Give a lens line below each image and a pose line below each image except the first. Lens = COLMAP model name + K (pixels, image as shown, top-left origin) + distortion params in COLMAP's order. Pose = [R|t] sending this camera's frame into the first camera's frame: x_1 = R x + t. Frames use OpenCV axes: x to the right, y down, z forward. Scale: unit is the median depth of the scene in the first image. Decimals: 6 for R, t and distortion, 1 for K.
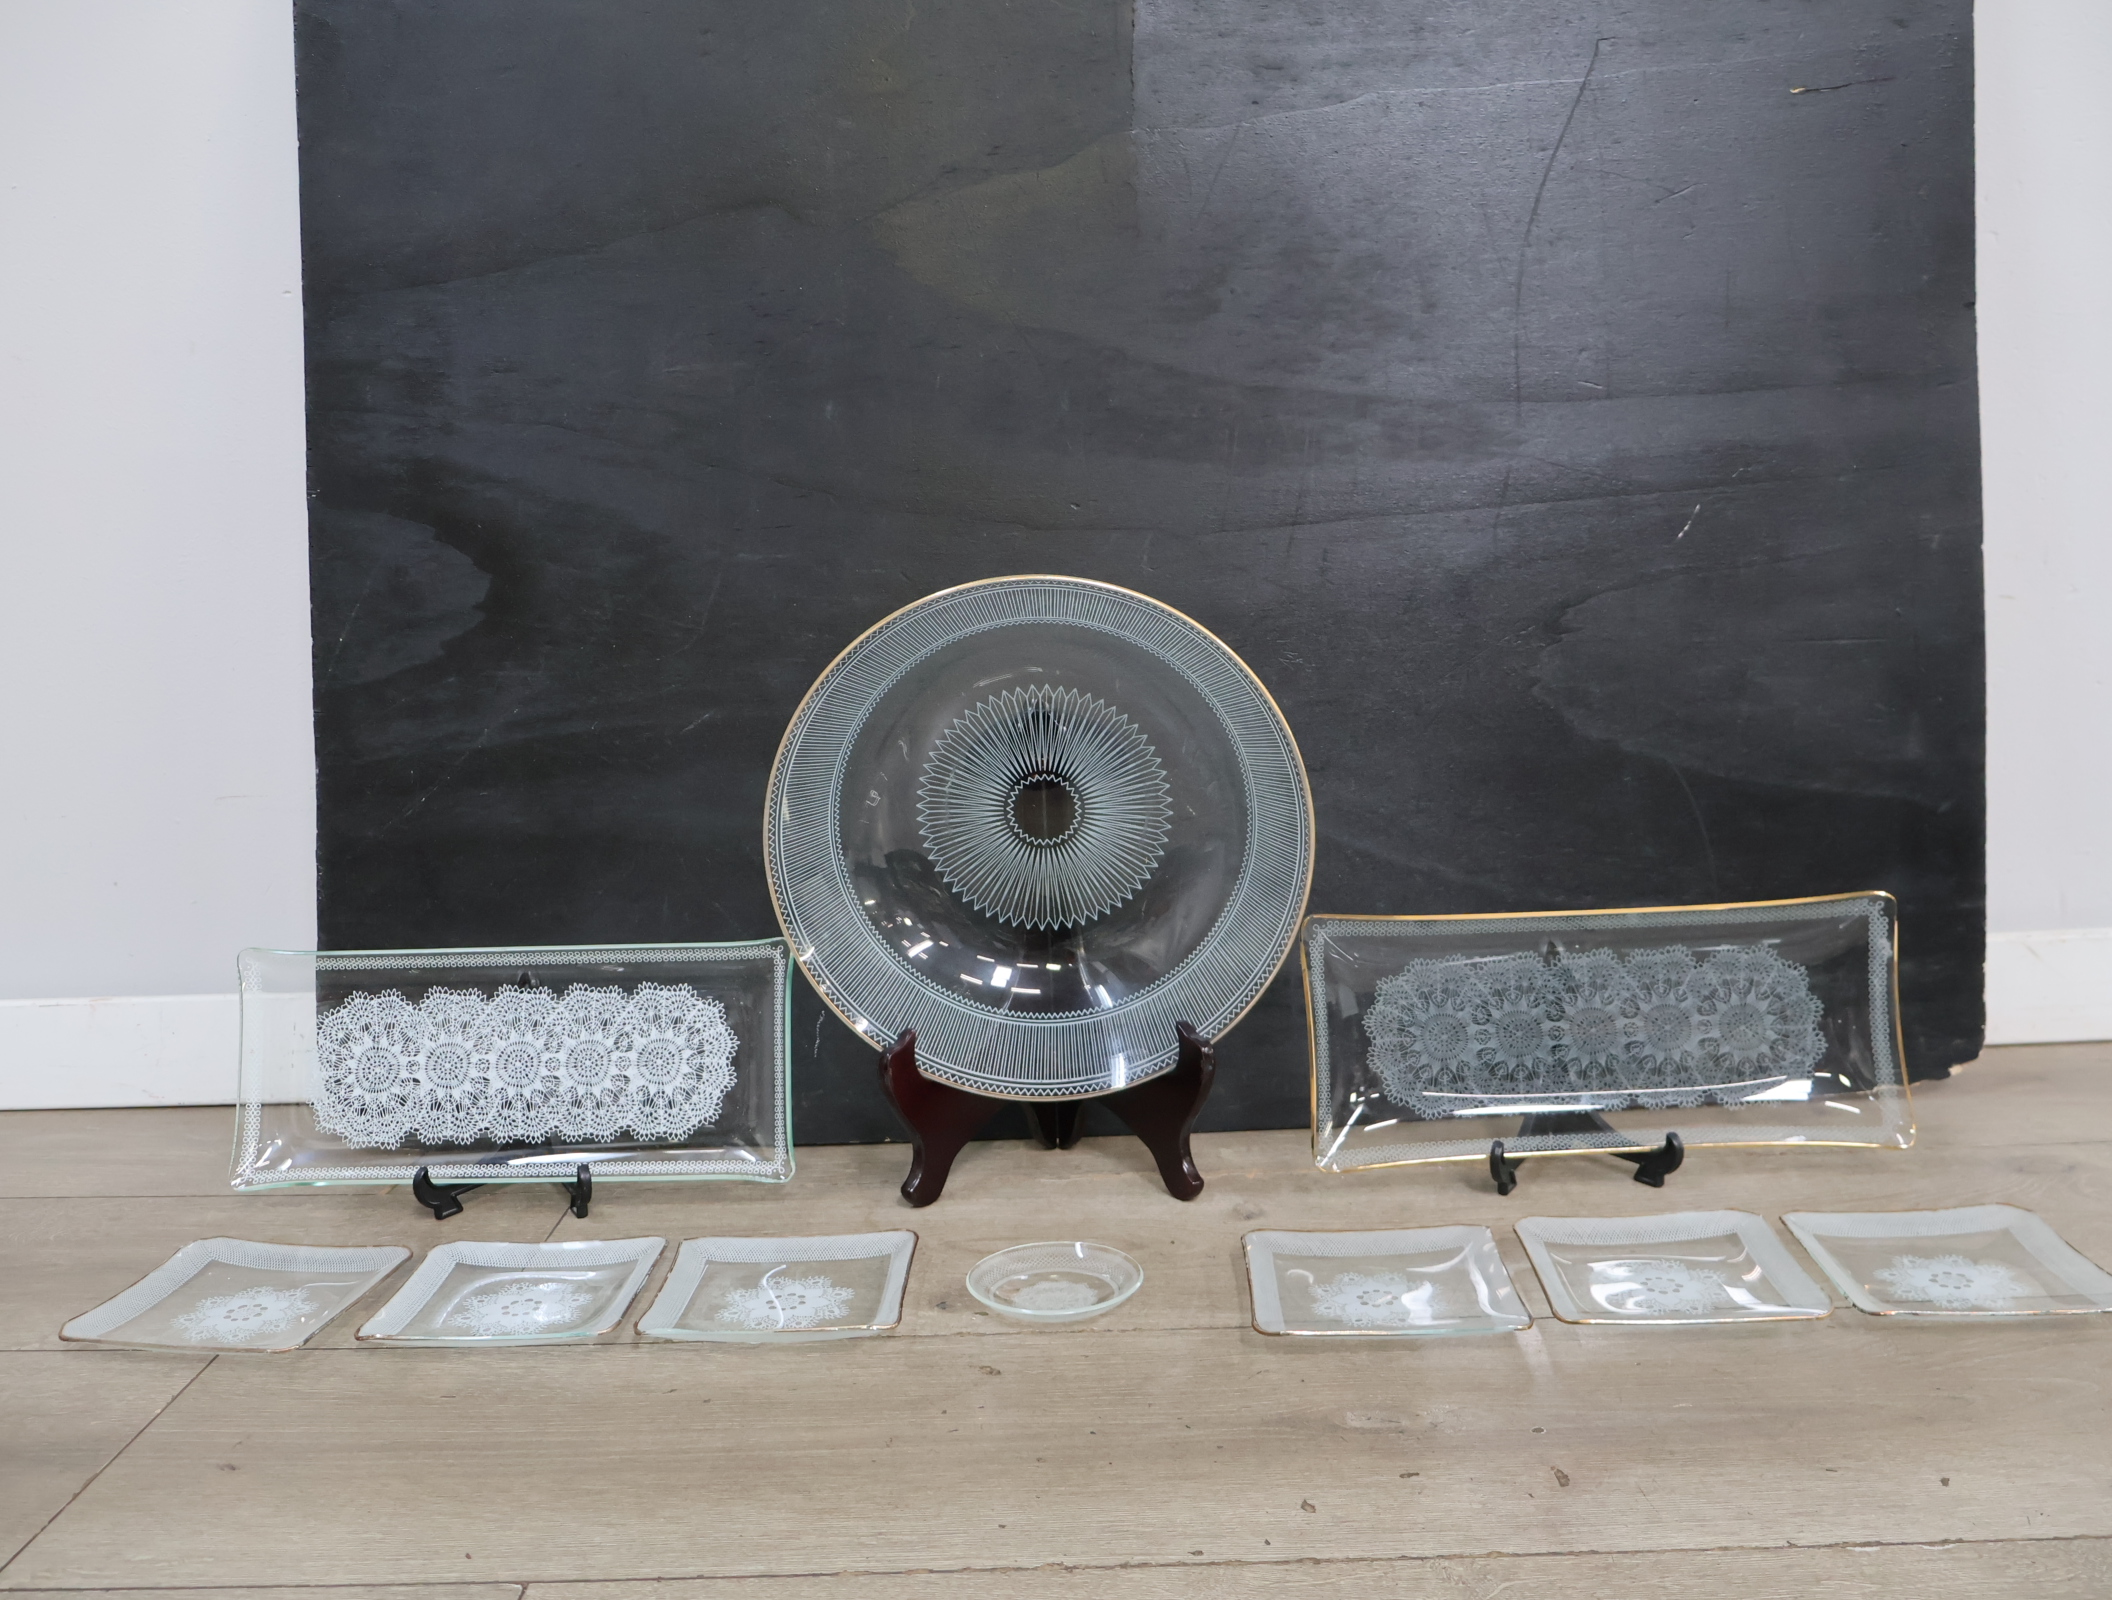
lens RADIAL K [[2032.4, 0, 1044.8], [0, 2032.4, 805.9], [0, 0, 1]] dist [0.013327, 0.002251]
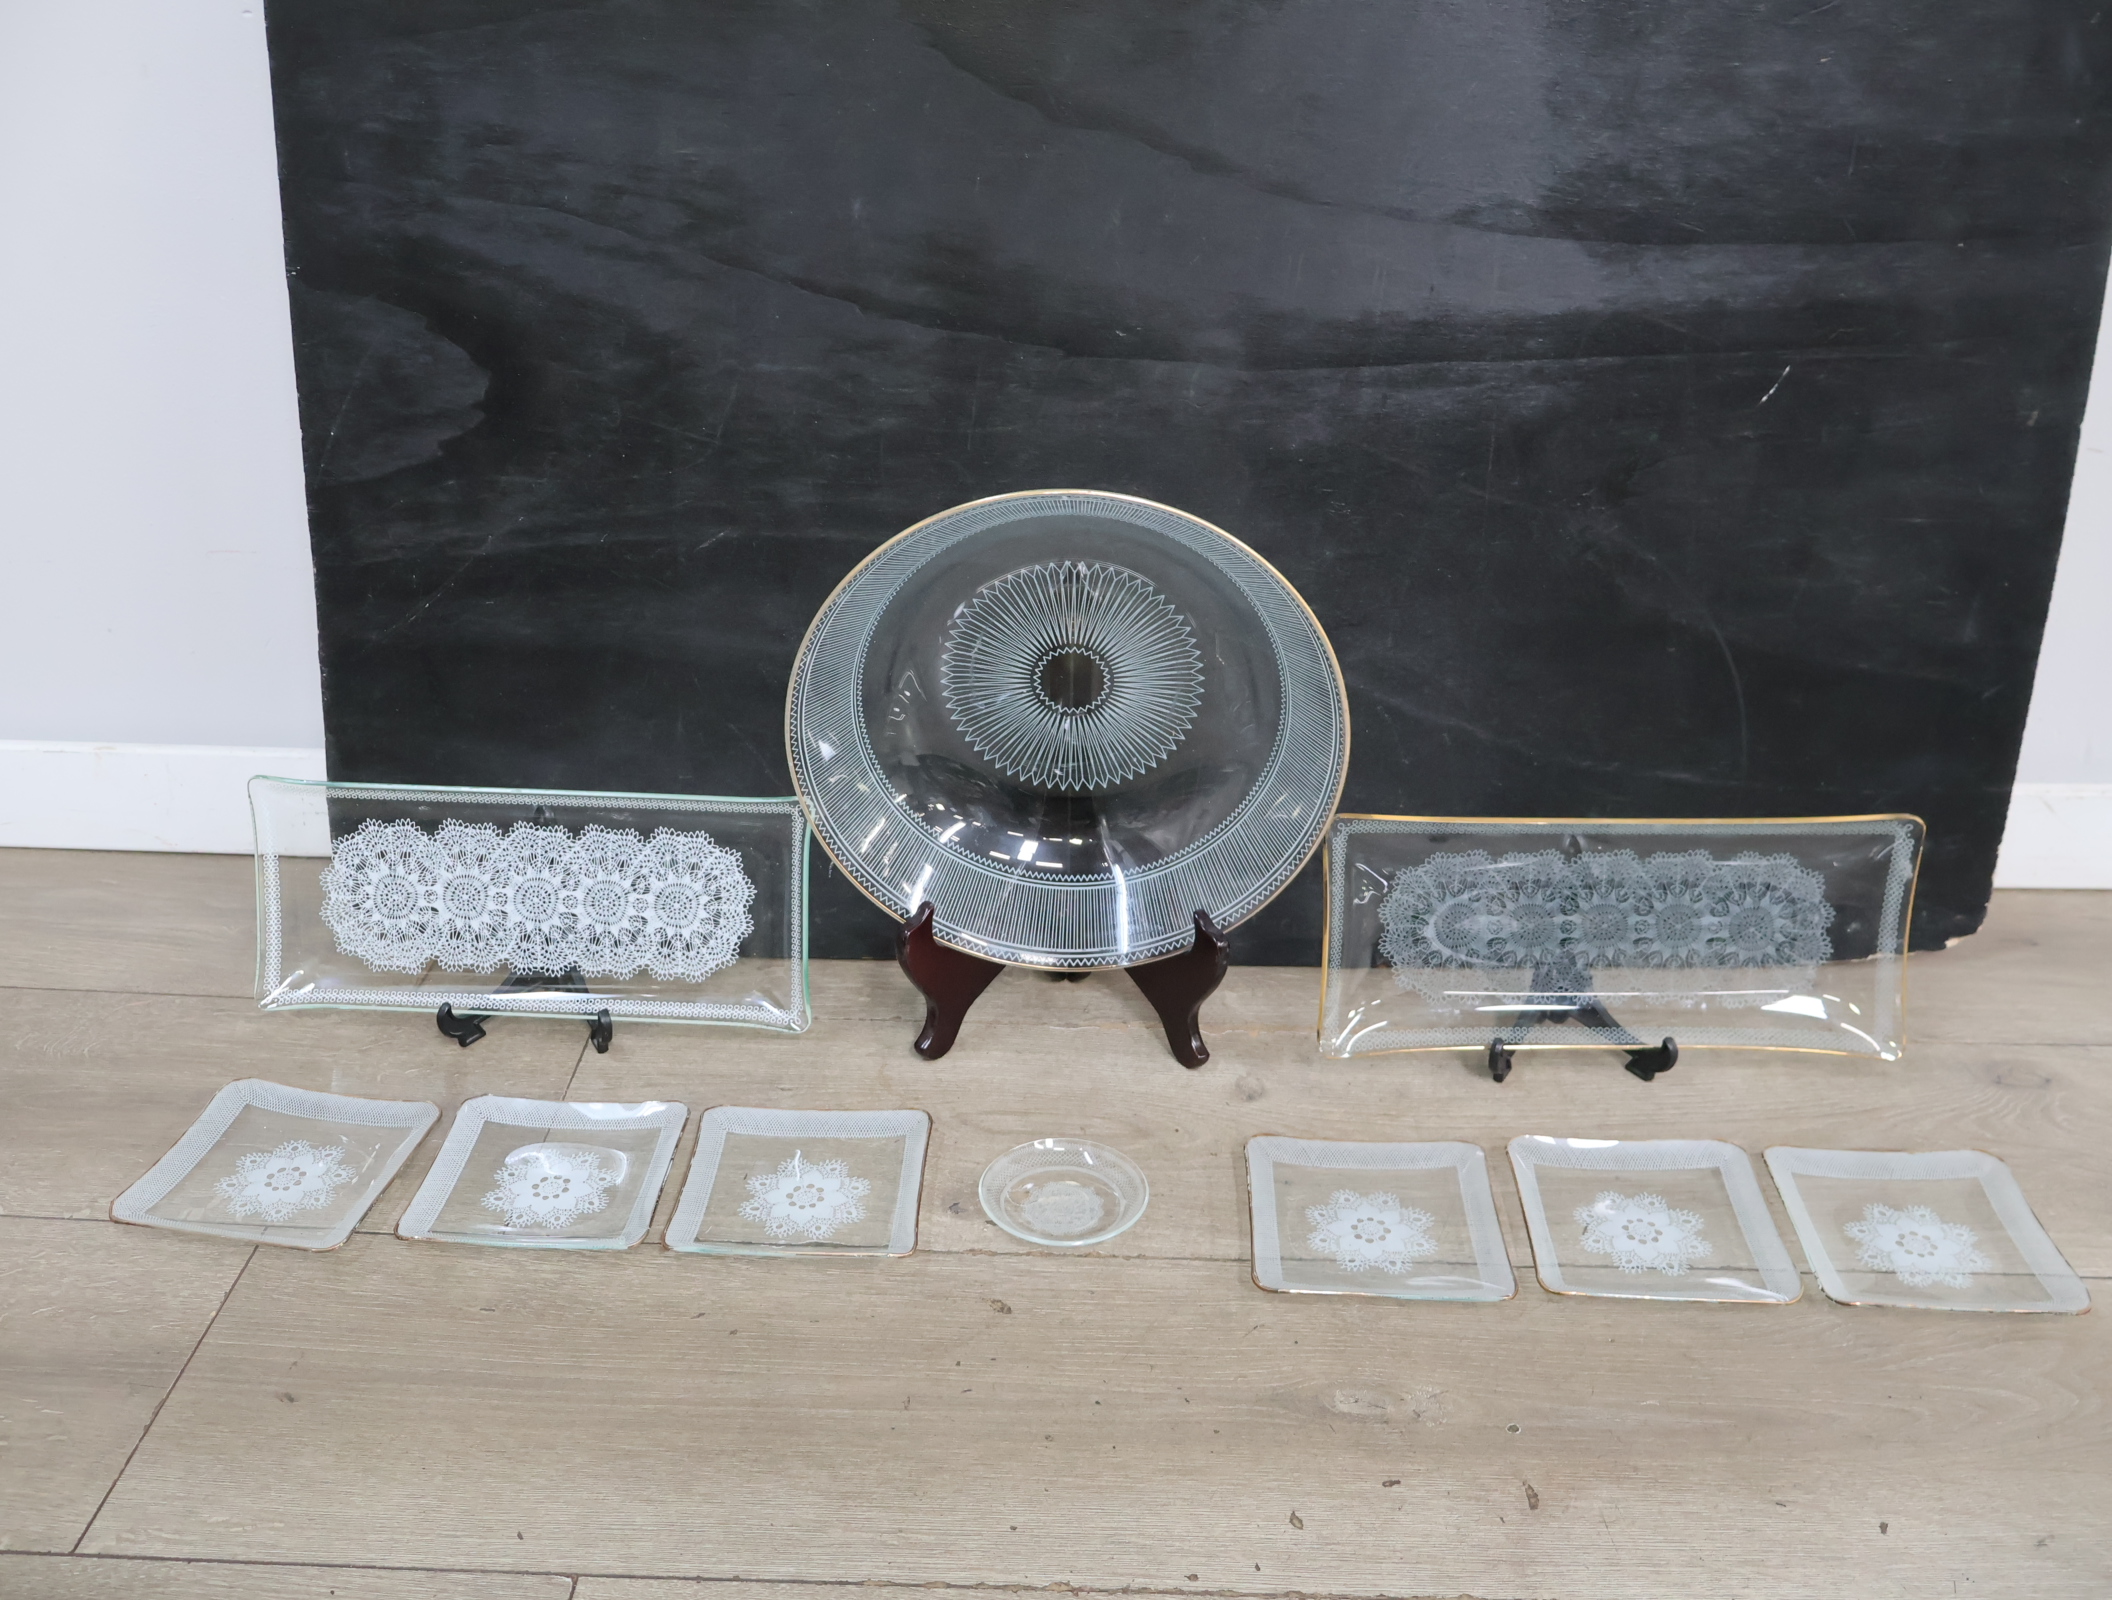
lens RADIAL K [[2032.4, 0, 1044.8], [0, 2032.4, 805.9], [0, 0, 1]] dist [0.013327, 0.002251]
pose [[0.998820, 0.045278, 0.017584, -0.027962], [-0.048453, 0.954138, 0.295421, -0.229114], [-0.003401, -0.295925, 0.955205, 0.054281]]
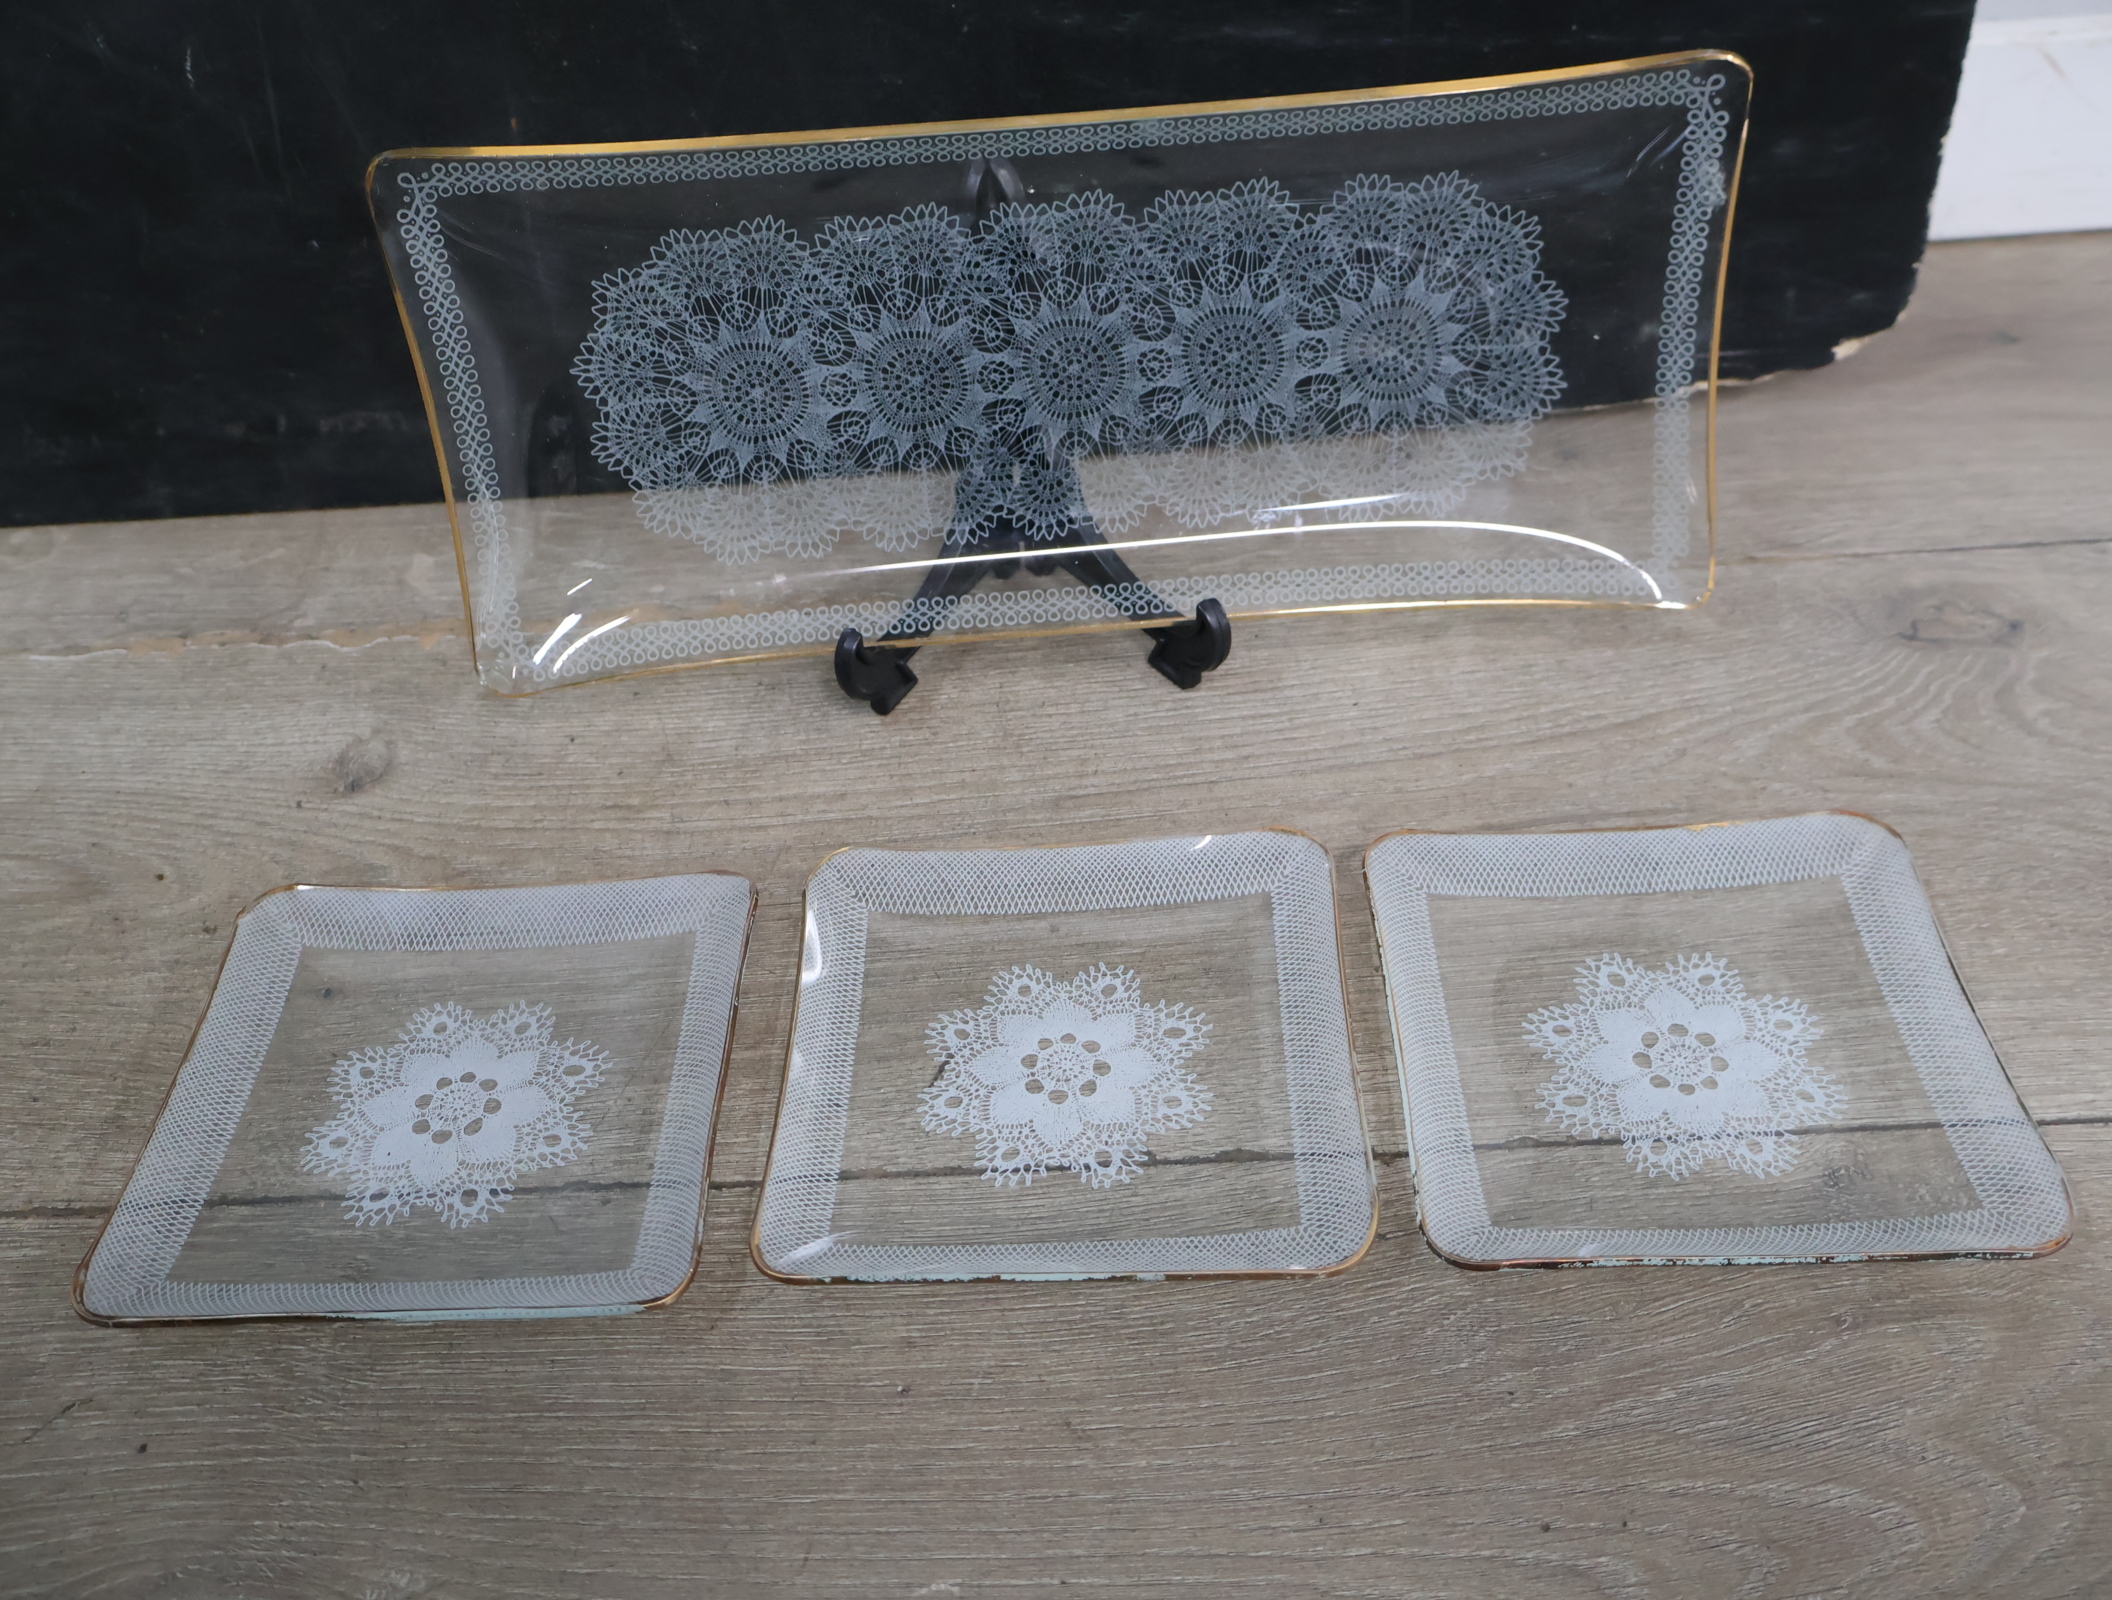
lens RADIAL K [[2032.4, 0, 1044.8], [0, 2032.4, 805.9], [0, 0, 1]] dist [0.013327, 0.002251]
pose [[0.999386, -0.032544, 0.013018, 0.251209], [0.020974, 0.852822, 0.521781, -0.047866], [-0.028083, -0.521187, 0.852980, 0.543249]]
